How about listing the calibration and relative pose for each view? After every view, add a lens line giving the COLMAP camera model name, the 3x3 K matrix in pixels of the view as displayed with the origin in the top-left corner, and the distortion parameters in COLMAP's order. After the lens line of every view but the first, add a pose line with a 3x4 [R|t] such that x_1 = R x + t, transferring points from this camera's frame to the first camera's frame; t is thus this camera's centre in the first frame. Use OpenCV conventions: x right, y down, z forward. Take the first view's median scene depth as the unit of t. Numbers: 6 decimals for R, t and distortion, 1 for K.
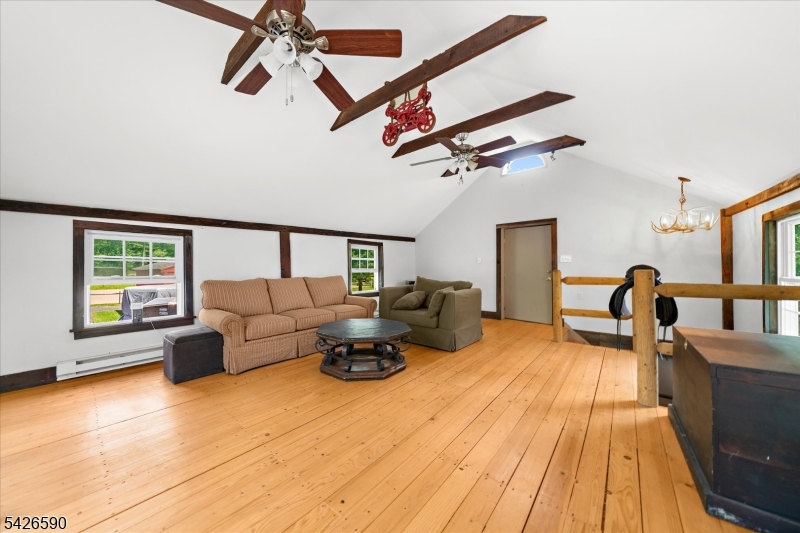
lens RADIAL K [[275.0, 0, 391.5], [0, 275.0, 268.4], [0, 0, 1]] dist [-0.011902, -0.000044]
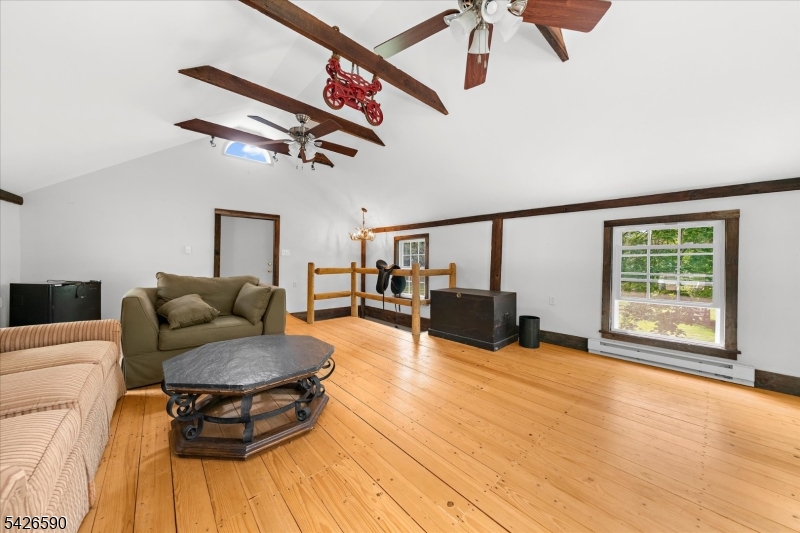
lens RADIAL K [[275.0, 0, 391.6], [0, 275.0, 263.3], [0, 0, 1]] dist [-0.011902, -0.000044]
pose [[0.160520, -0.001112, 0.987032, -0.749911], [-0.009029, 0.999956, 0.002595, 0.004174], [-0.986991, -0.009329, 0.160503, 0.678819]]
